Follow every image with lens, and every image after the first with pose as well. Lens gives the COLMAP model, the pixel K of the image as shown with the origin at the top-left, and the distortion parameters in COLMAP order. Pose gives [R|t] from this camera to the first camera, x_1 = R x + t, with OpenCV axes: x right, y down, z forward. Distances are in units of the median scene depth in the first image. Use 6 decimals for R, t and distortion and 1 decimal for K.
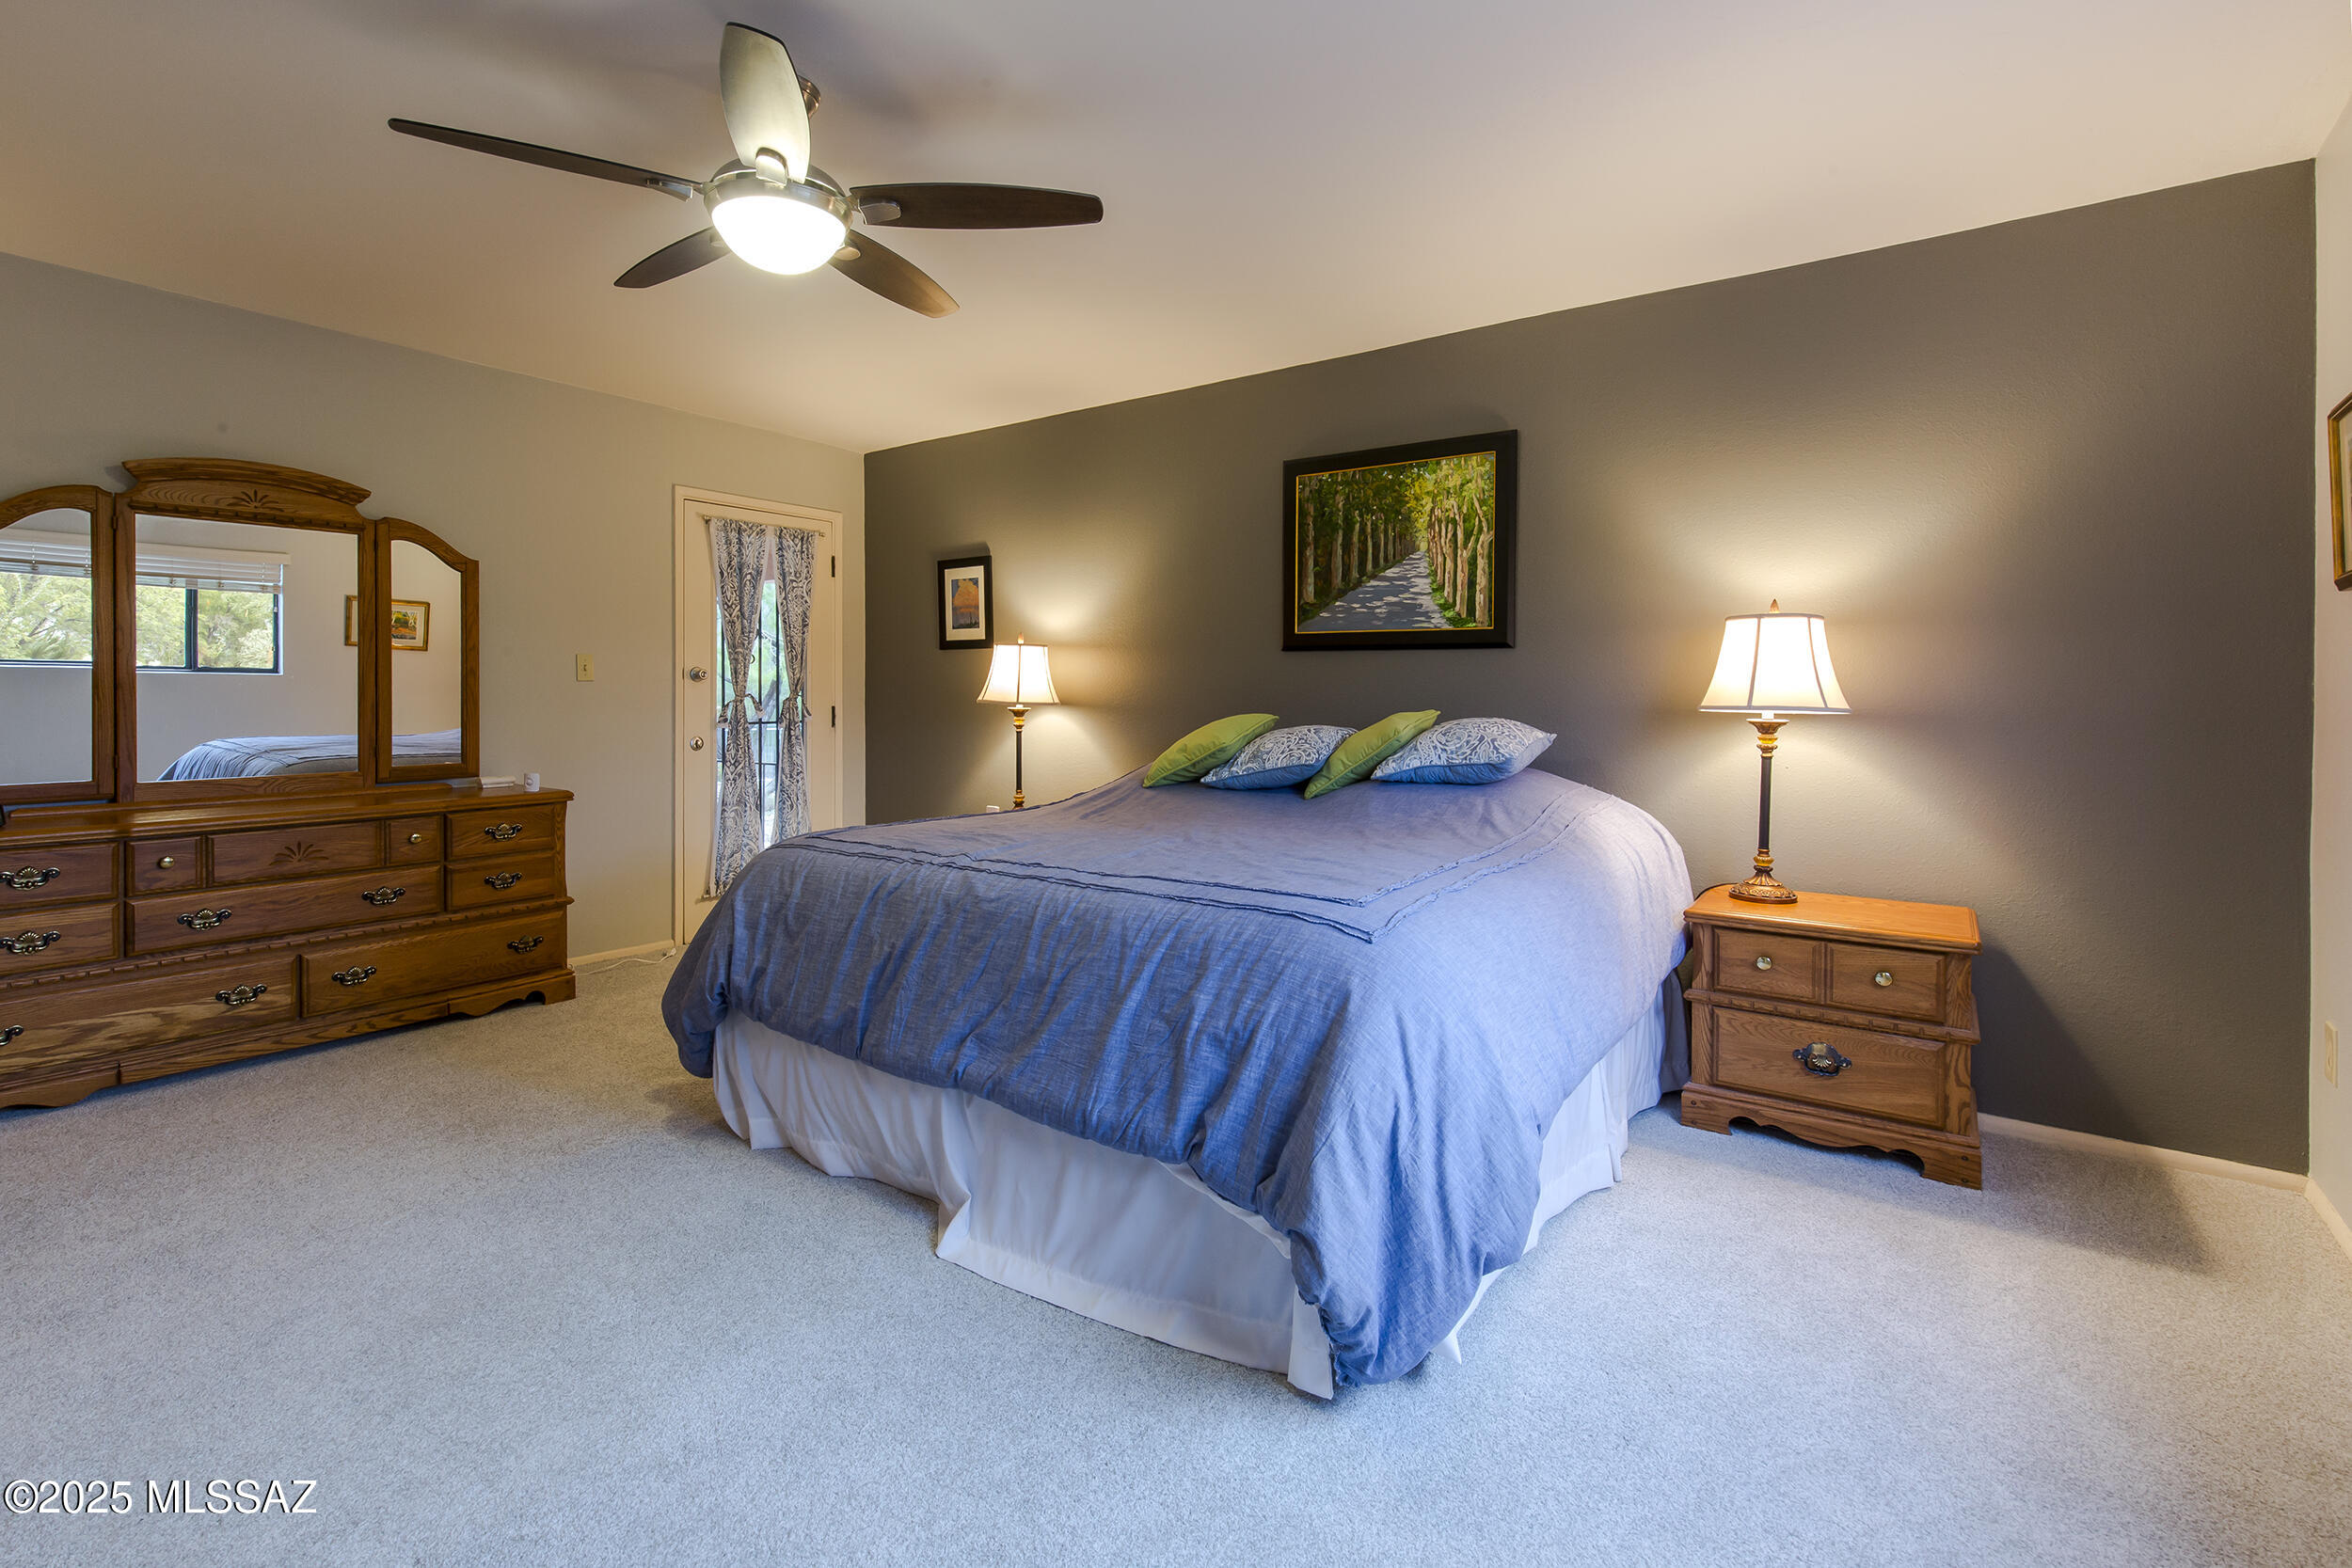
lens RADIAL K [[1076.6, 0, 1137.0], [0, 1076.6, 694.1], [0, 0, 1]] dist [0.008528, -0.002219]
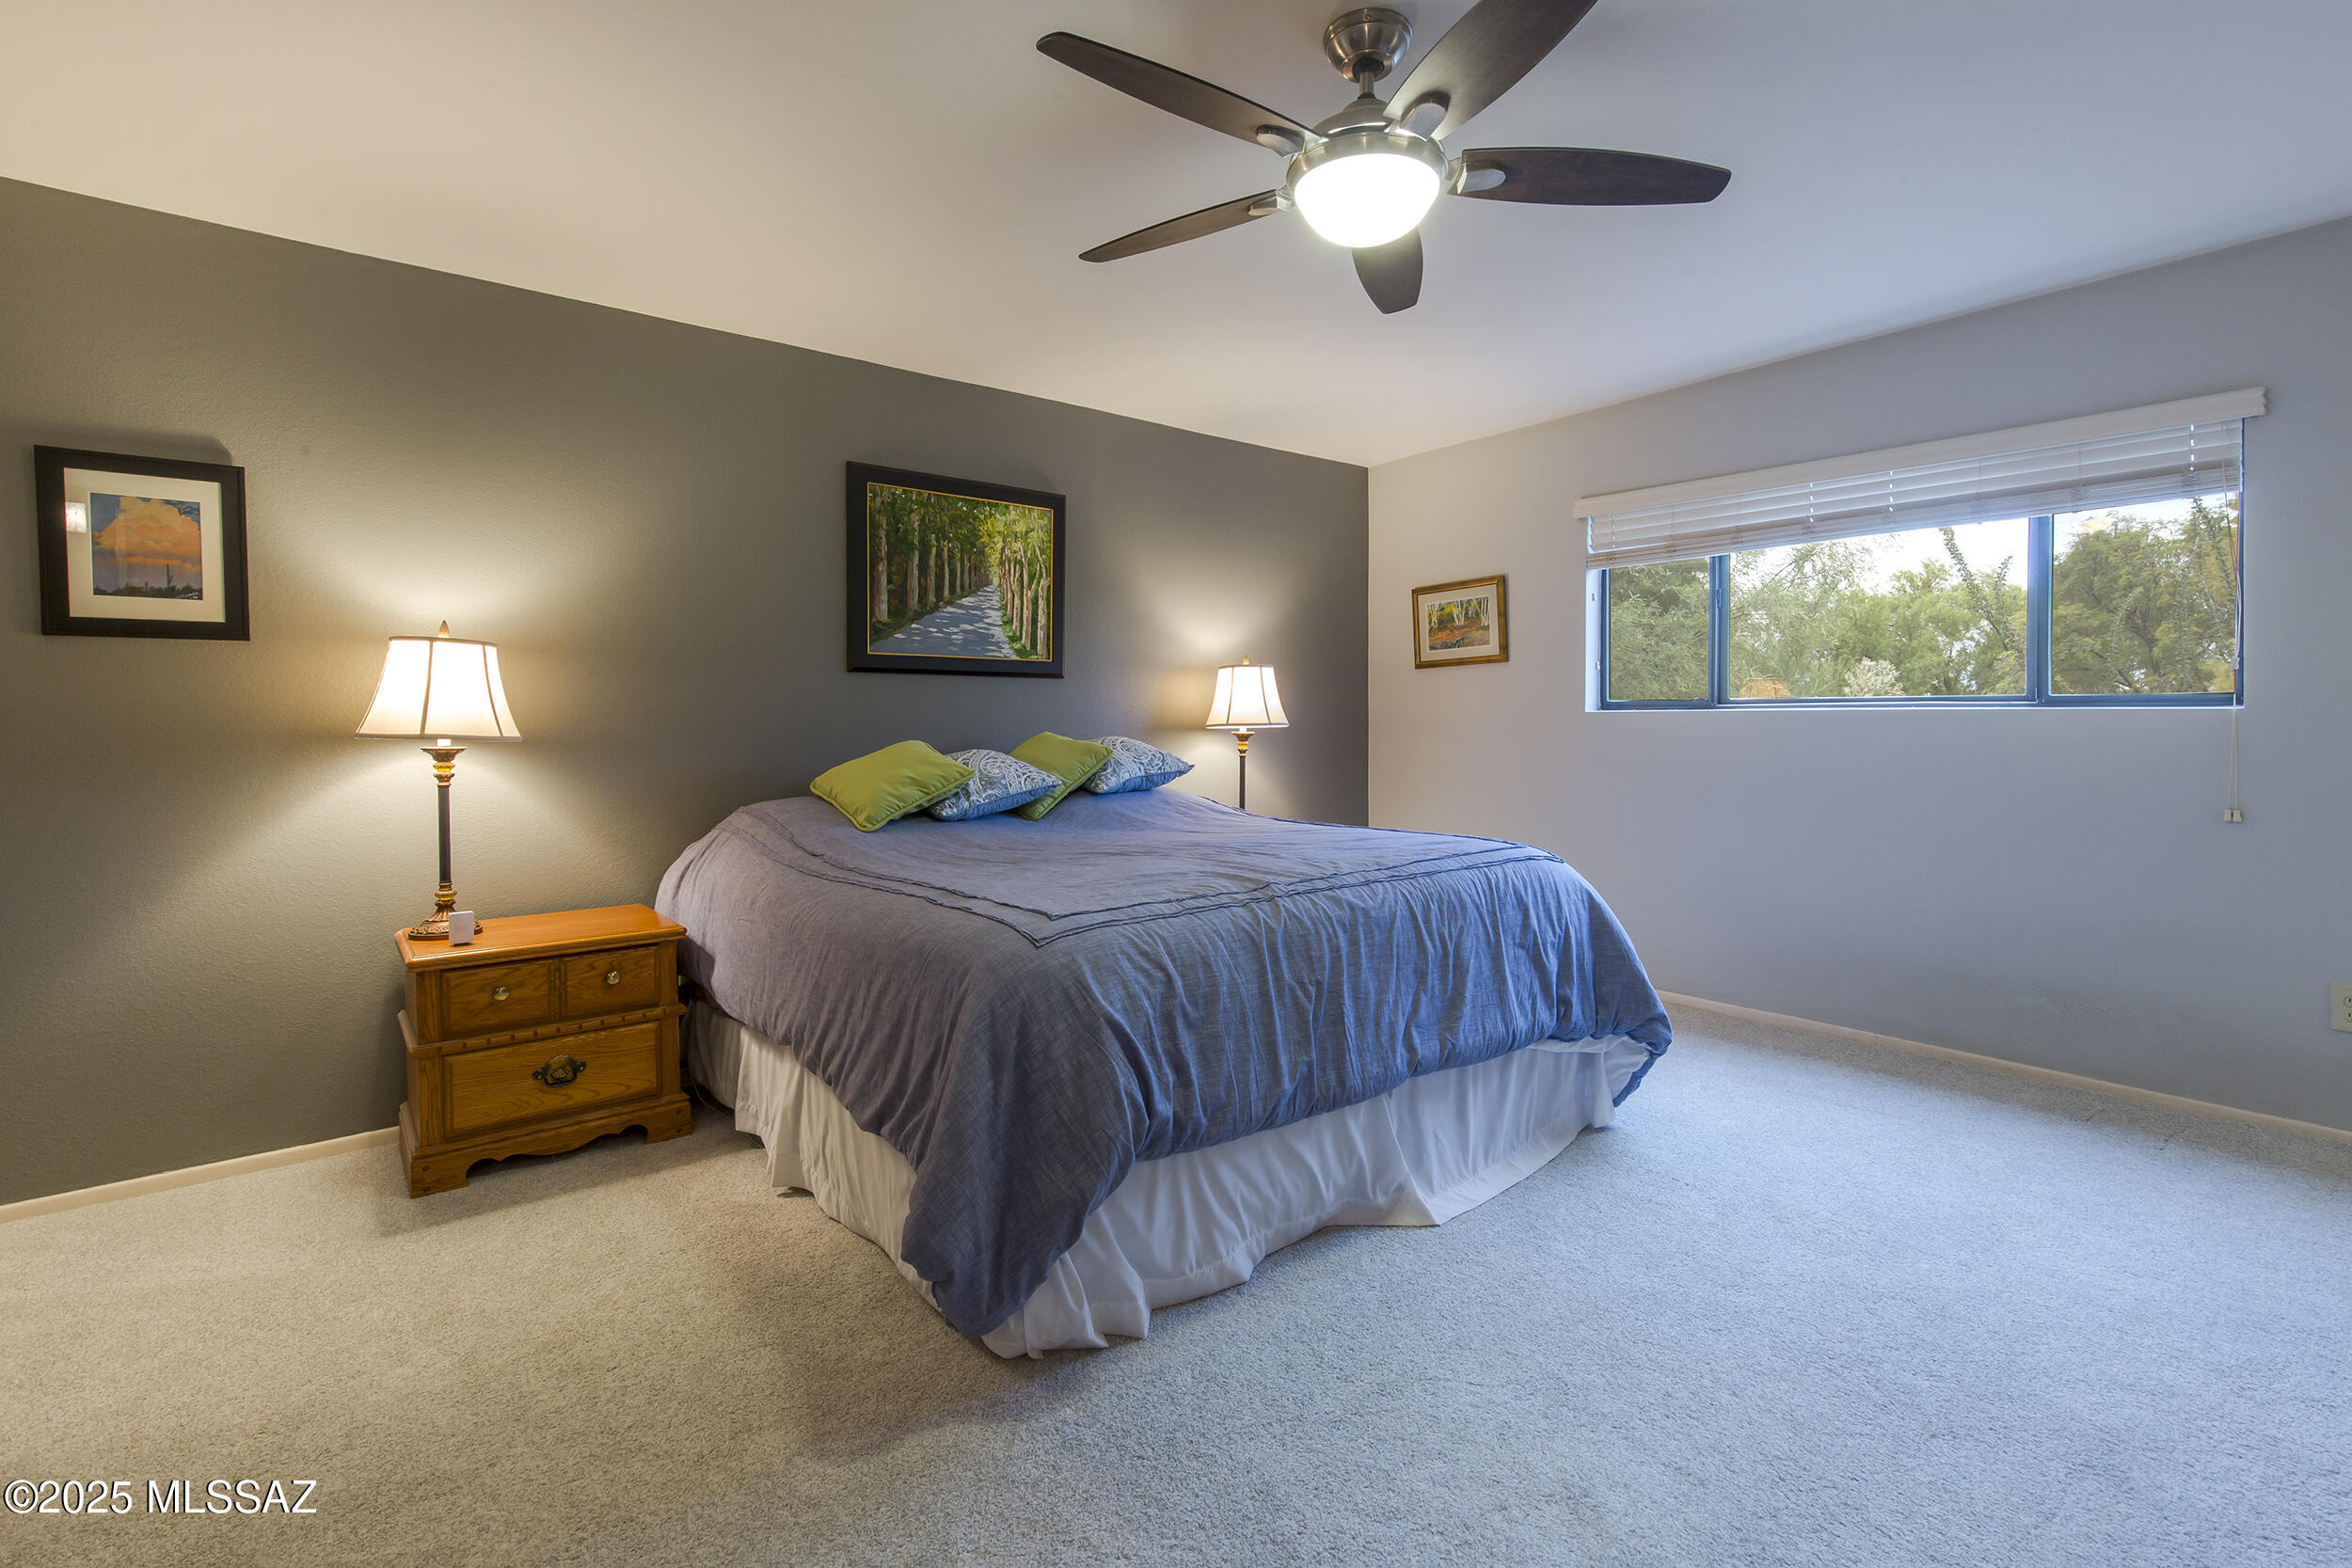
lens RADIAL K [[1076.6, 0, 1179.5], [0, 1076.6, 740.4], [0, 0, 1]] dist [0.008528, -0.002219]
pose [[0.250010, -0.025331, 0.967912, -0.718042], [0.007767, 0.999678, 0.024156, -0.002231], [-0.968212, 0.001478, 0.250126, 0.538364]]
